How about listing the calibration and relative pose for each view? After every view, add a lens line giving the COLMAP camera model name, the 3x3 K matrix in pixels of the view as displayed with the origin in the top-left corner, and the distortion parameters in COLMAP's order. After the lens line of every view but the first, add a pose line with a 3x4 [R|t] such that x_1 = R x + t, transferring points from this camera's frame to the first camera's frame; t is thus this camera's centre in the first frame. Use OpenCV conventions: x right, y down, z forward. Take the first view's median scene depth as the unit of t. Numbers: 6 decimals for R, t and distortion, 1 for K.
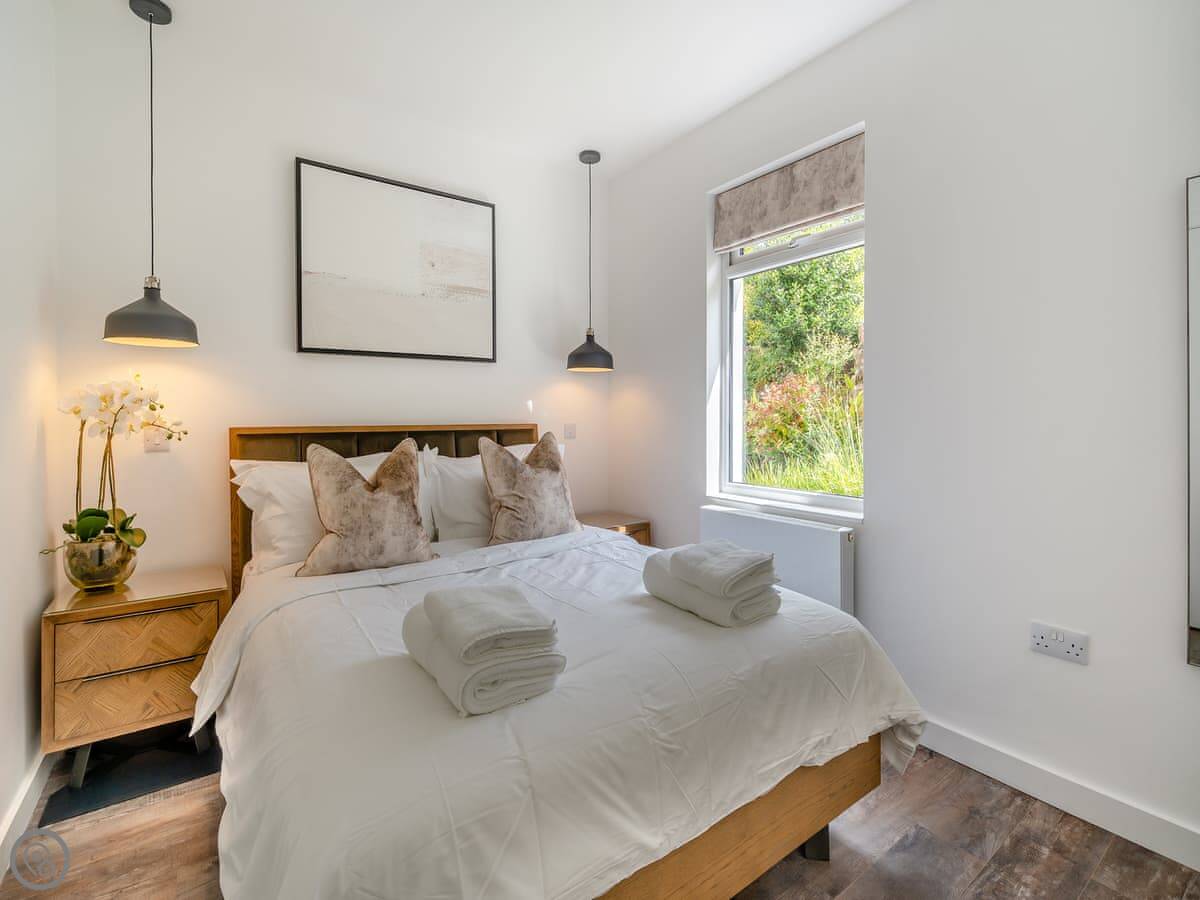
lens RADIAL K [[551.7, 0, 597.1], [0, 551.7, 425.8], [0, 0, 1]] dist [0.005885, 0.000730]
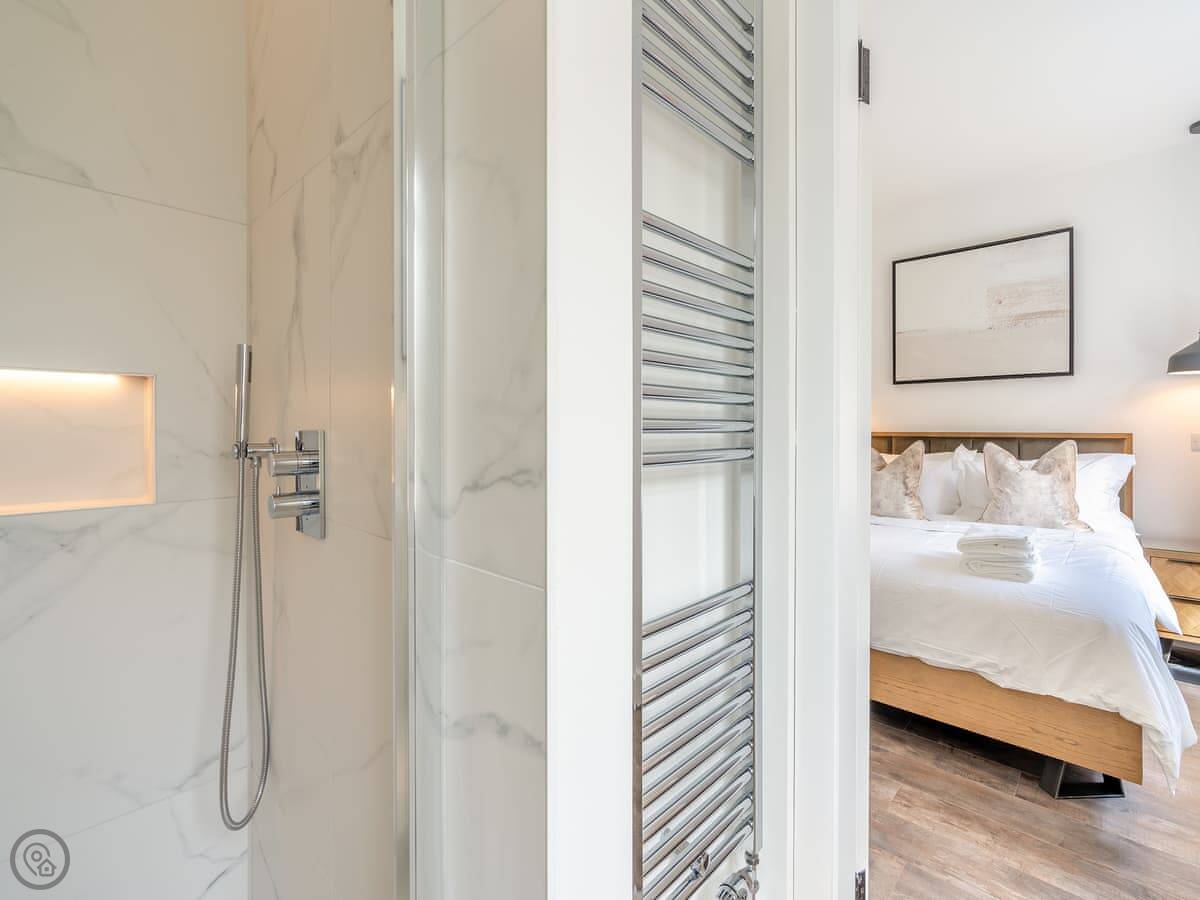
lens RADIAL K [[551.7, 0, 597.1], [0, 551.7, 425.8], [0, 0, 1]] dist [0.005885, 0.000730]
pose [[0.198213, 0.006709, -0.980136, 0.838358], [-0.012892, 0.999908, 0.004237, -0.010619], [0.980074, 0.011796, 0.198281, -0.141144]]
